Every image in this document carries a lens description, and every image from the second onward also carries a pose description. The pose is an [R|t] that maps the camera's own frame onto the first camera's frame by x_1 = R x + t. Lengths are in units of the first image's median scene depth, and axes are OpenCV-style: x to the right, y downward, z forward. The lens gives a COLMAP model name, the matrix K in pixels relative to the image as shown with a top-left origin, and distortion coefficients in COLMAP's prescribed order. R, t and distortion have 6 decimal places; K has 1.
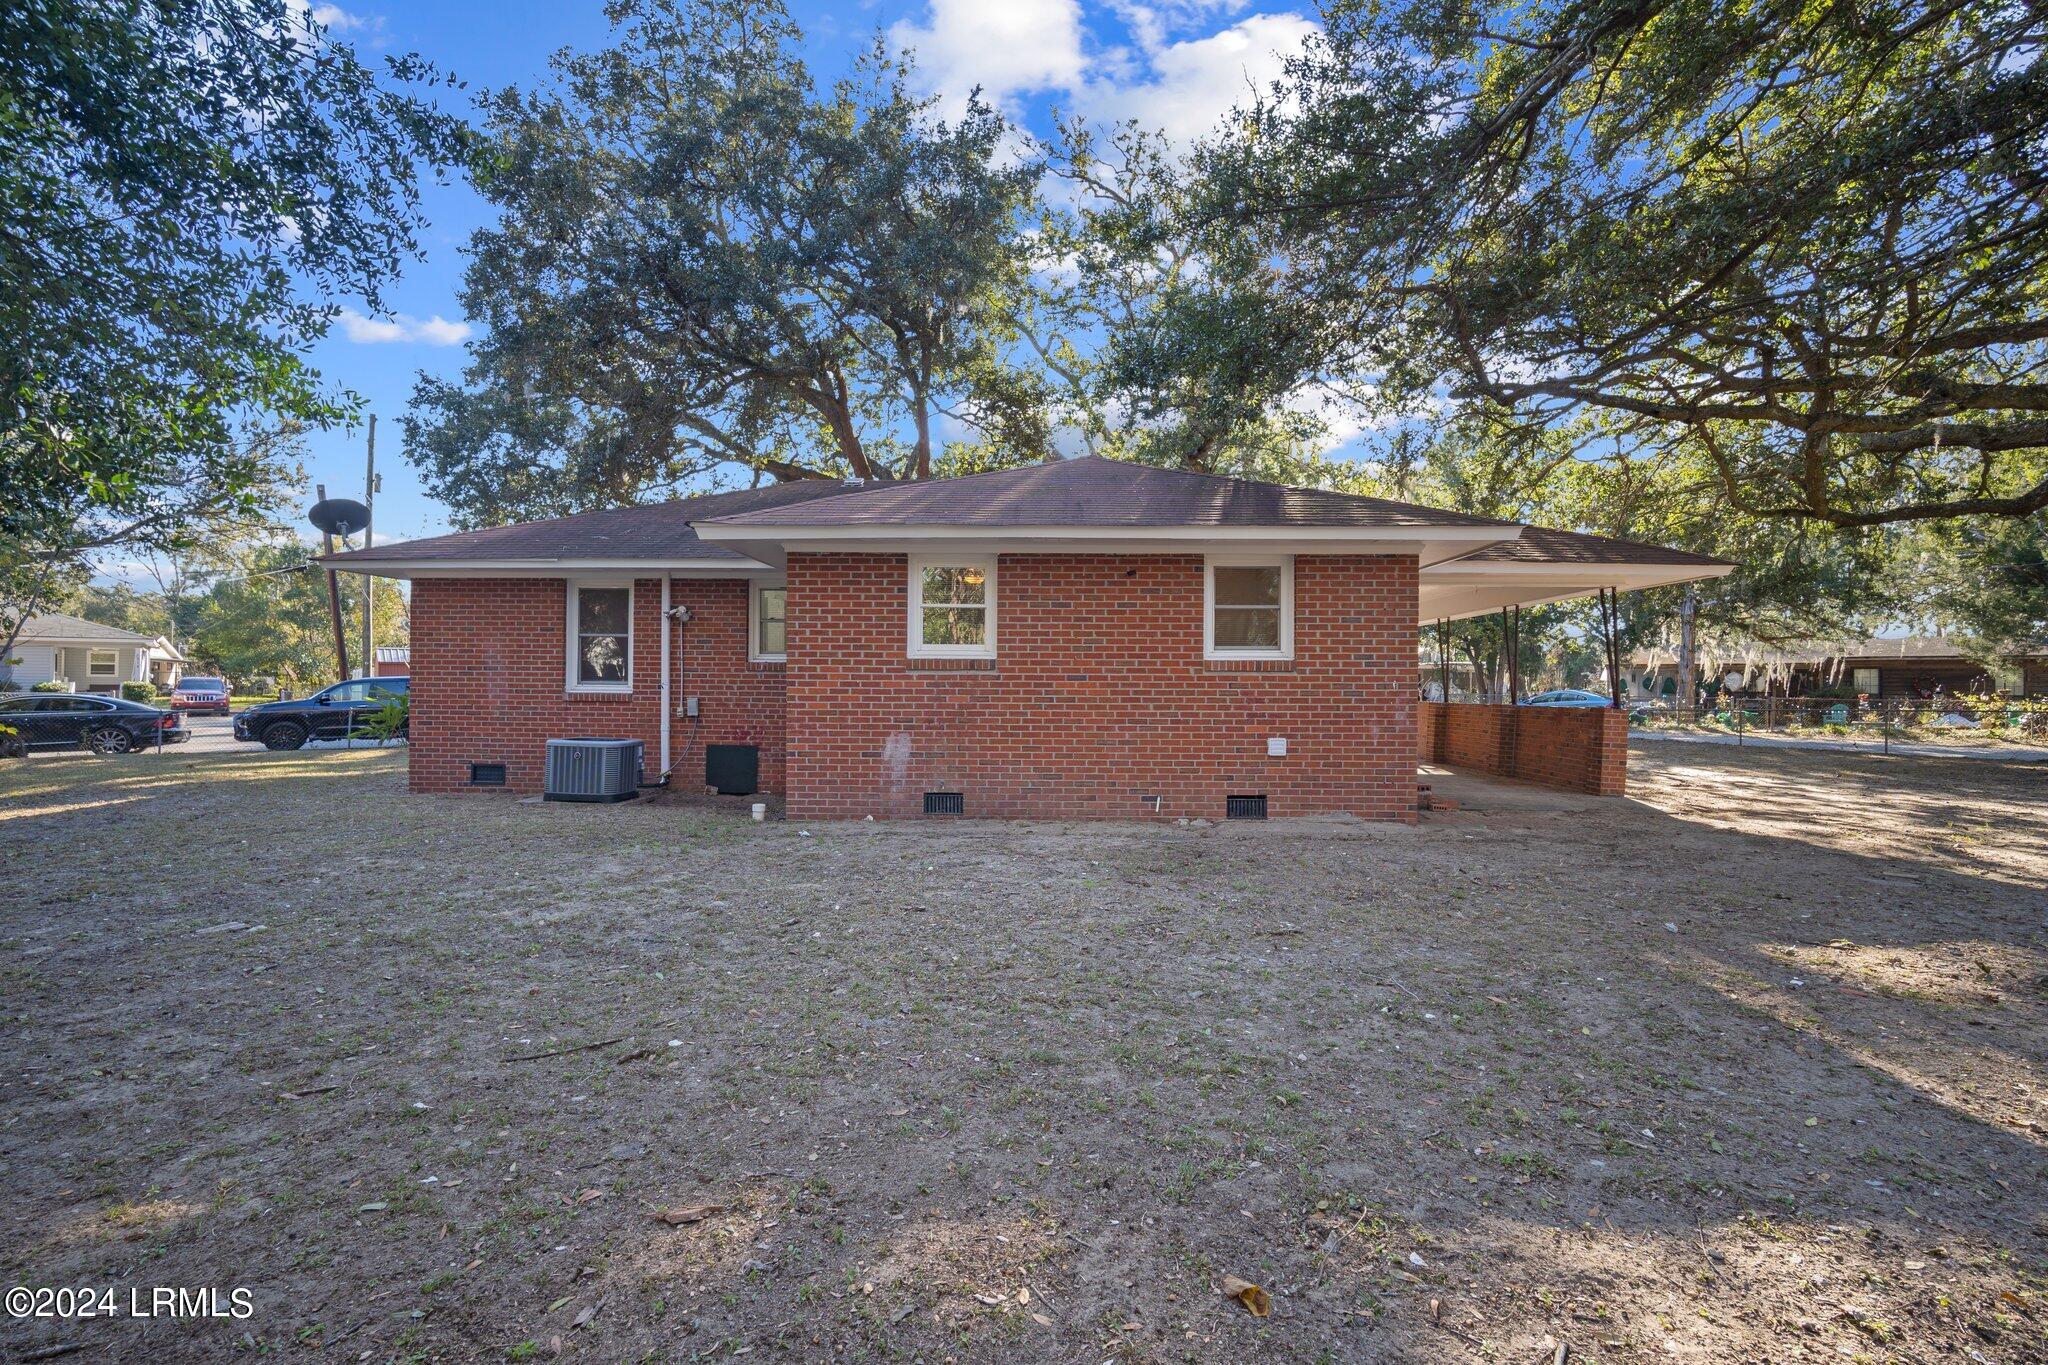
lens RADIAL K [[915.4, 0, 1027.1], [0, 915.4, 679.9], [0, 0, 1]] dist [-0.011635, 0.000595]
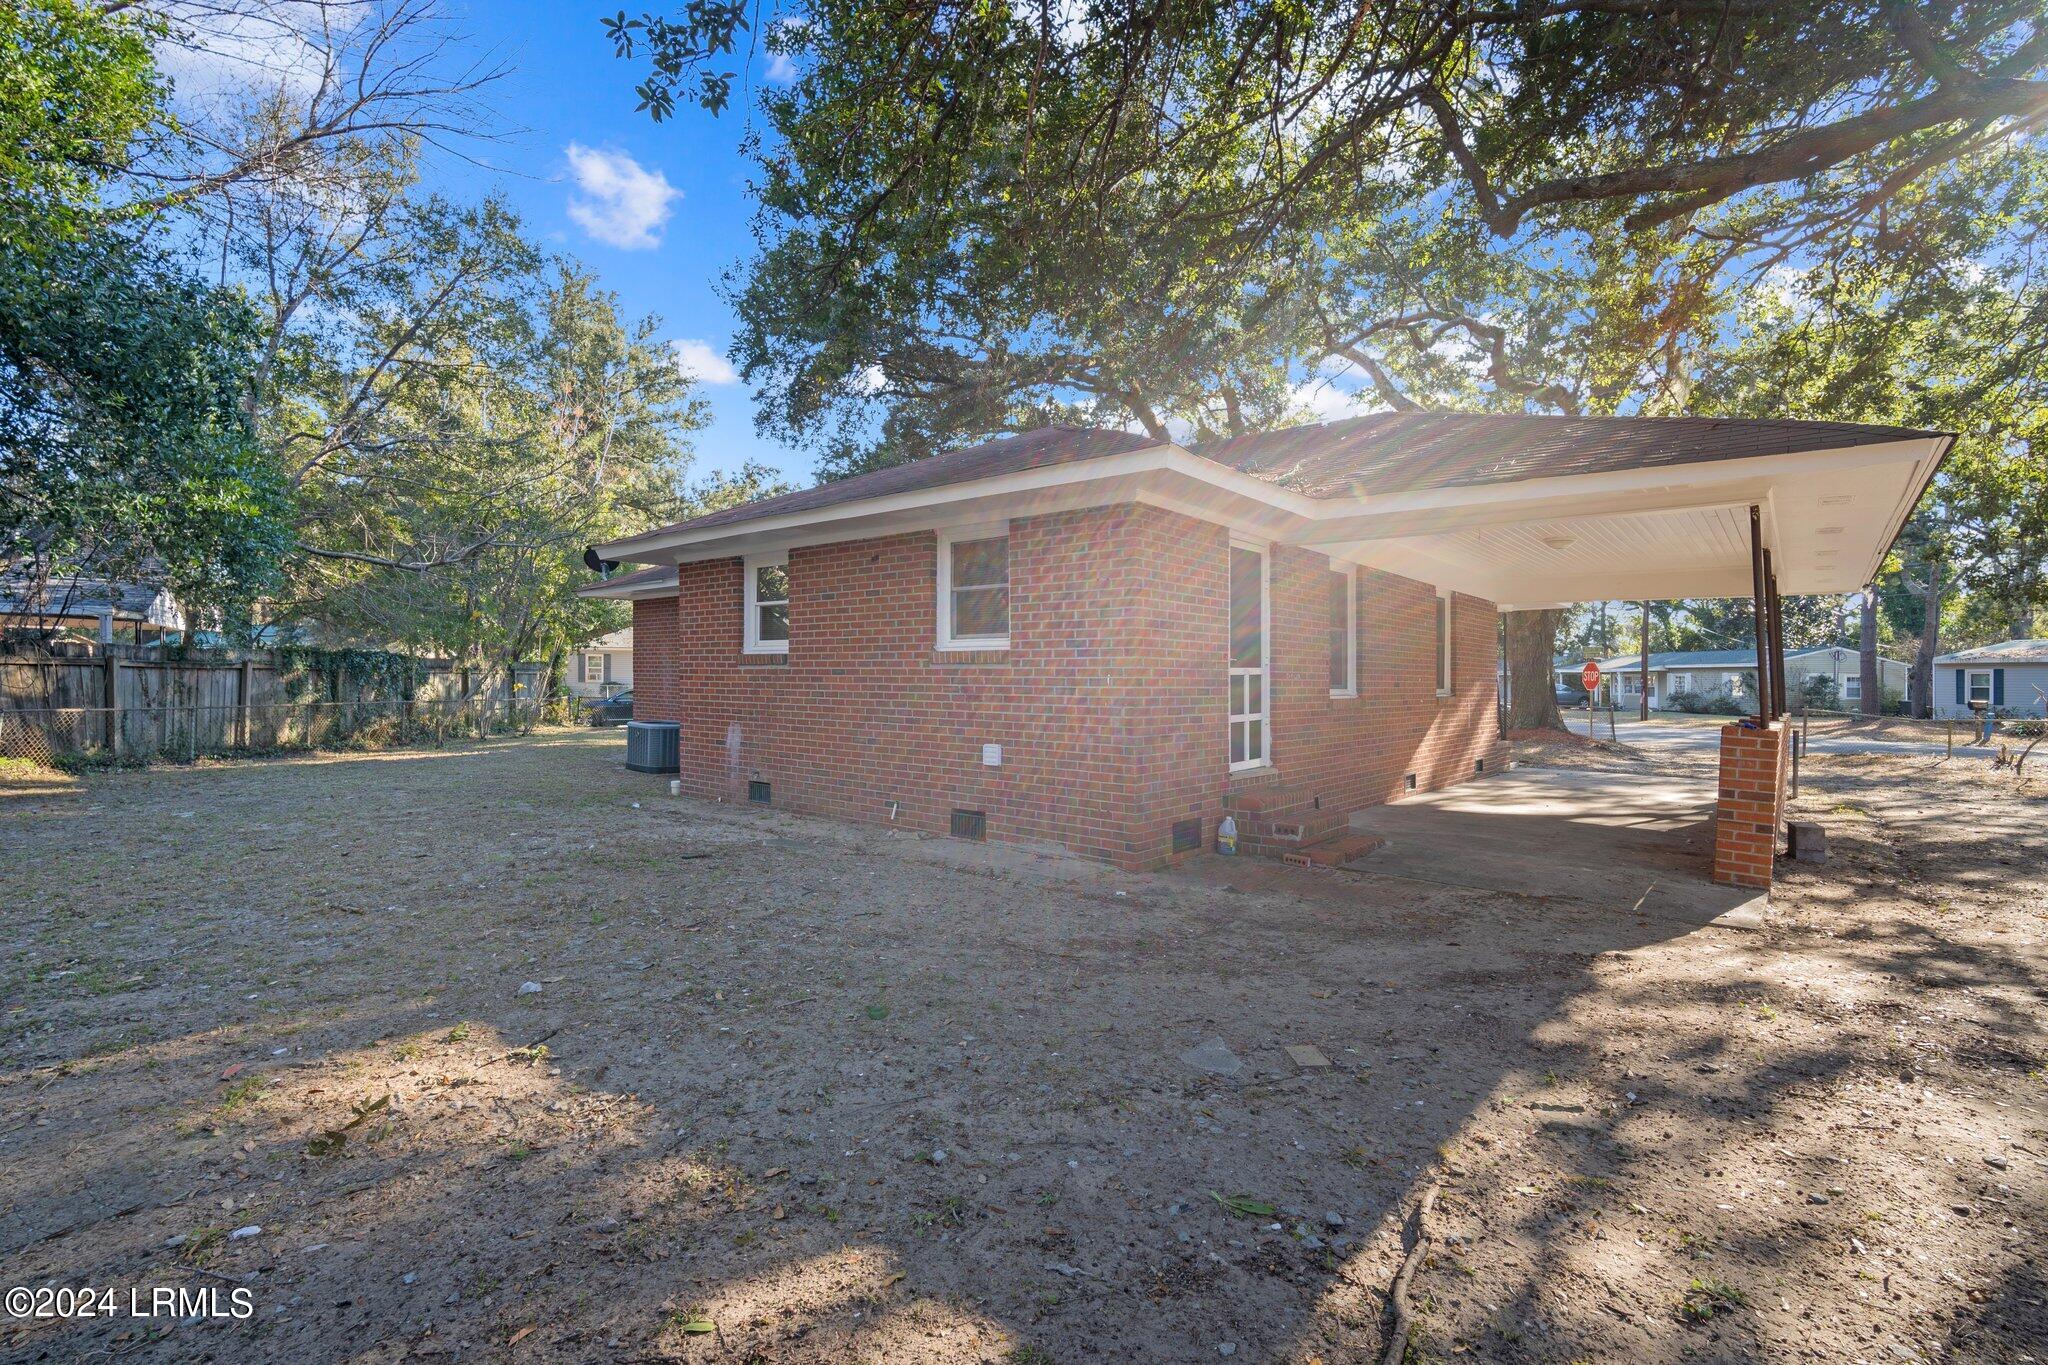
lens RADIAL K [[915.4, 0, 1027.1], [0, 915.4, 679.9], [0, 0, 1]] dist [-0.011635, 0.000595]
pose [[0.786570, 0.002145, -0.617497, 0.793077], [-0.000324, 0.999995, 0.003062, 0.003104], [0.617500, -0.002209, 0.786567, 0.364635]]
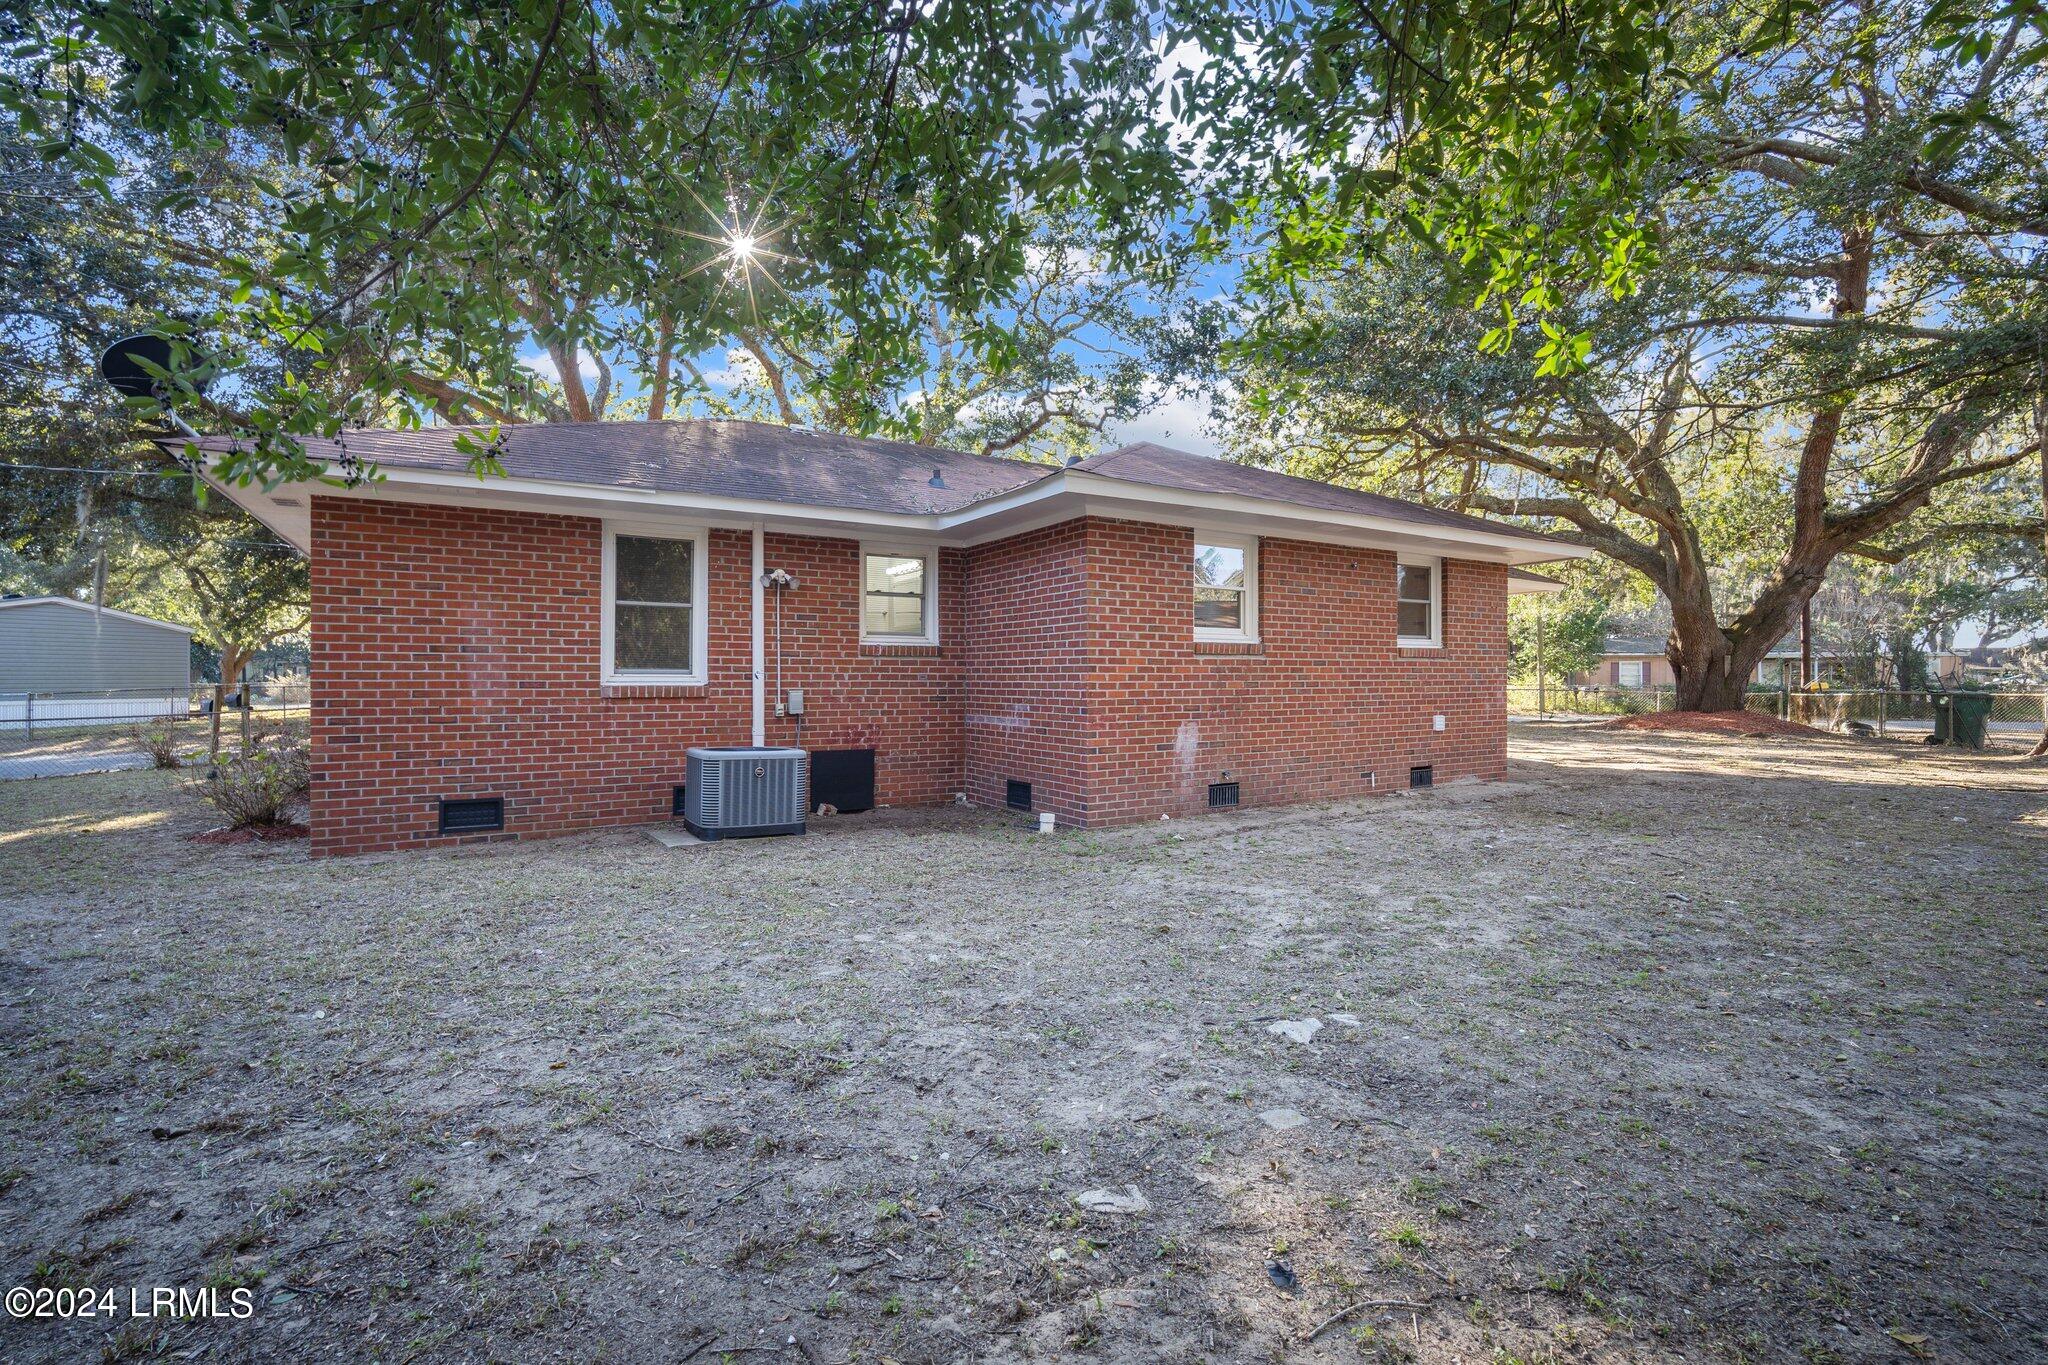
lens RADIAL K [[915.4, 0, 1027.1], [0, 915.4, 679.9], [0, 0, 1]] dist [-0.011635, 0.000595]
pose [[0.834545, -0.007964, 0.550883, -0.782458], [0.005316, 0.999965, 0.006402, 0.008361], [-0.550915, -0.002414, 0.834558, 0.318150]]
